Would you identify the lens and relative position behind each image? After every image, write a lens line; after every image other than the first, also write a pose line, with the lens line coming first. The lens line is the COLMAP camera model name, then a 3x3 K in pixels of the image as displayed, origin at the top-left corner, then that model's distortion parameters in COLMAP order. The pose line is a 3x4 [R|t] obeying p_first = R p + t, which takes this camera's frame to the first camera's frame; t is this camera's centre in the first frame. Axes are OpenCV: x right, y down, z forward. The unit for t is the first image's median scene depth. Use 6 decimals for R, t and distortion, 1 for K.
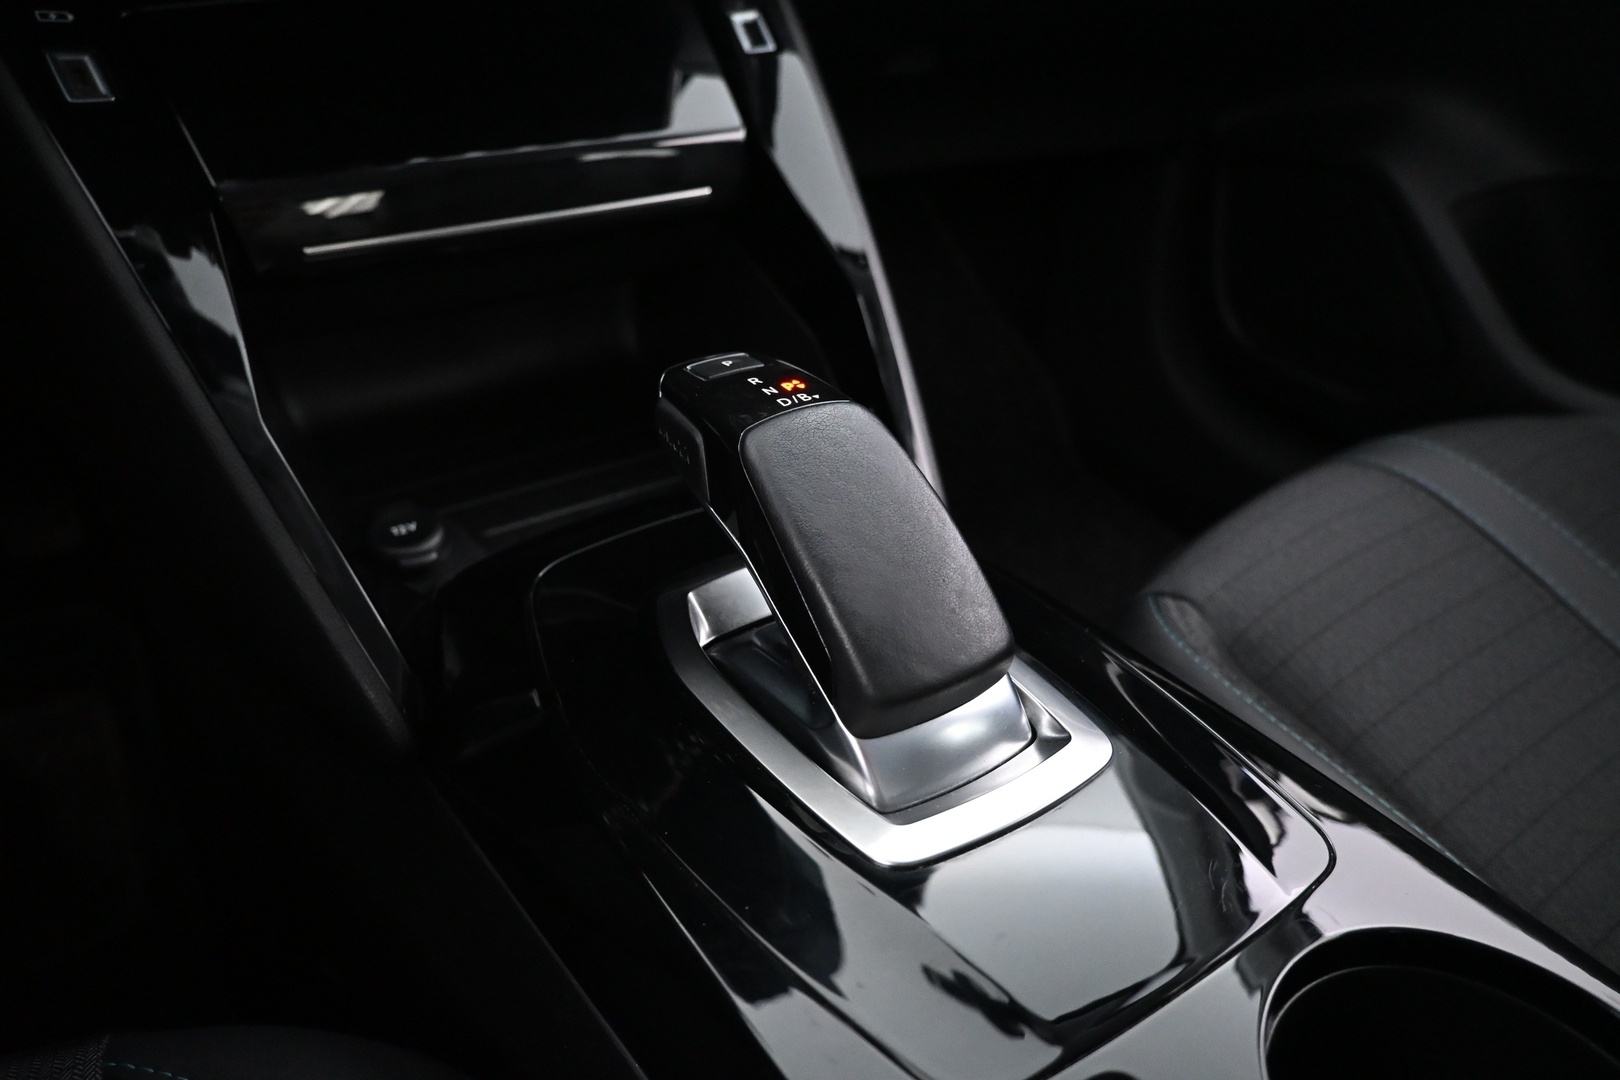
lens RADIAL K [[1098.5, 0, 807.7], [0, 1098.5, 541.0], [0, 0, 1]] dist [-0.010771, -0.001958]
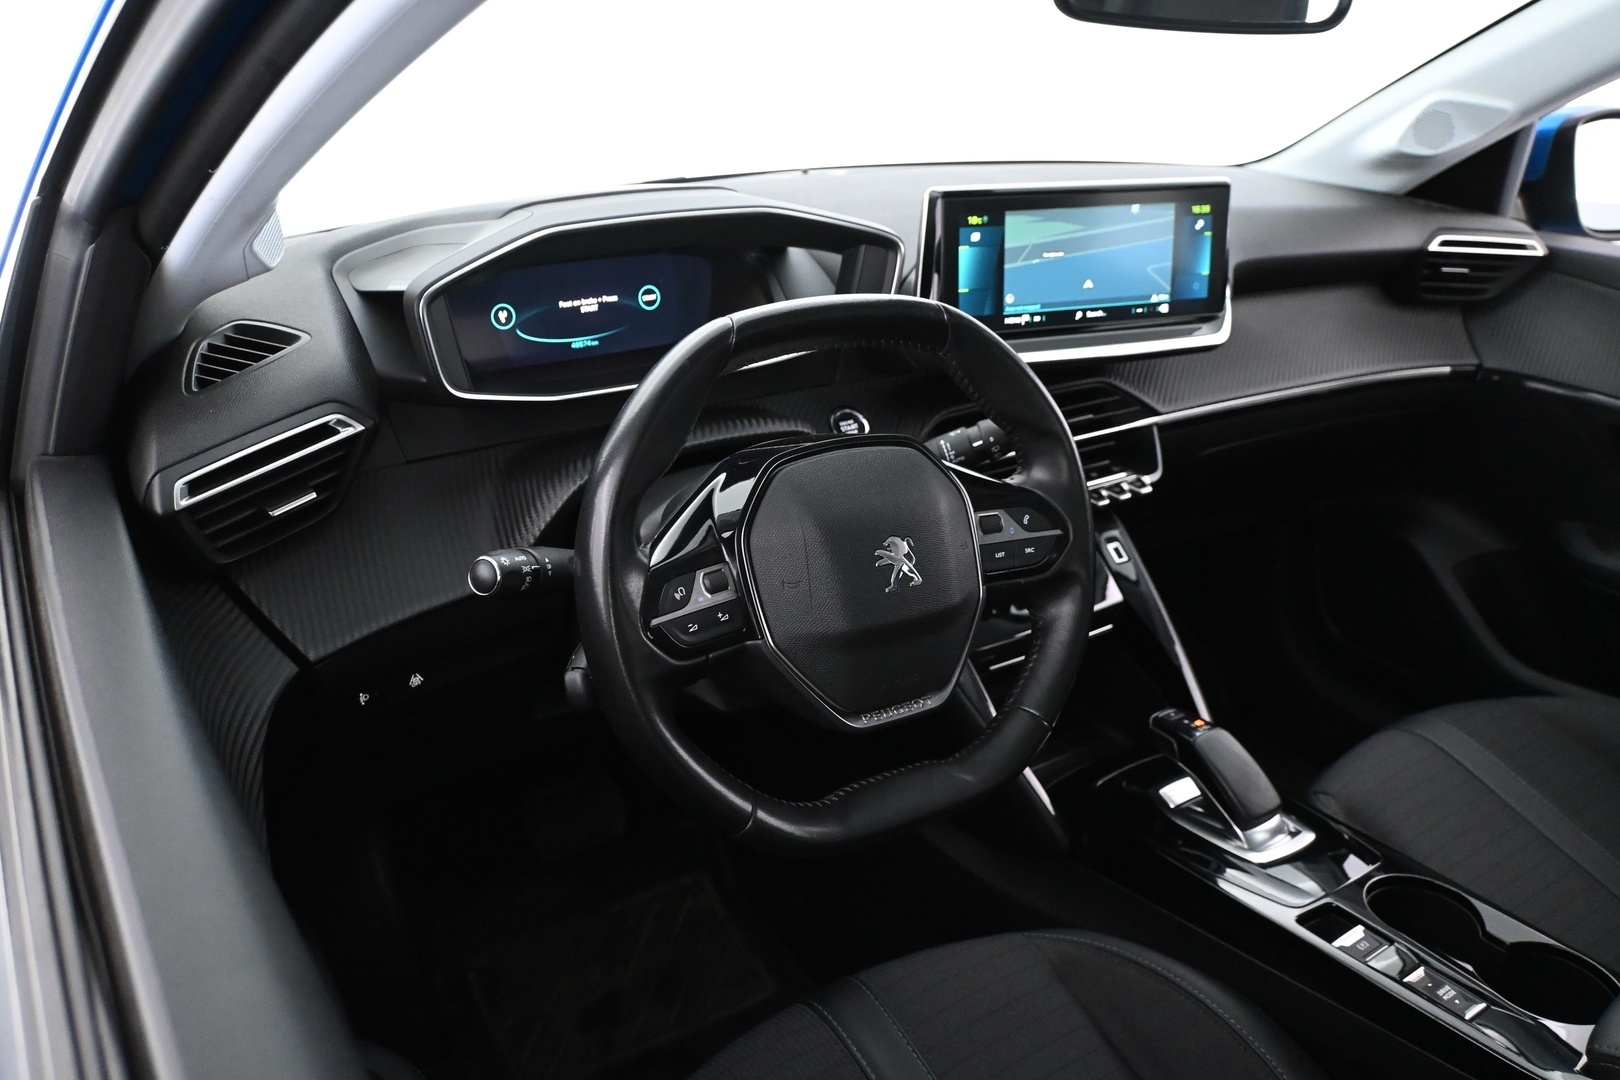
lens RADIAL K [[1350.0, 0, 810.8], [0, 1350.0, 539.1], [0, 0, 1]] dist [-0.009629, 0.003599]
pose [[0.999616, -0.026838, 0.006837, -0.715886], [0.027639, 0.982413, -0.184662, 0.017946], [-0.001761, 0.184780, 0.982778, -1.806339]]
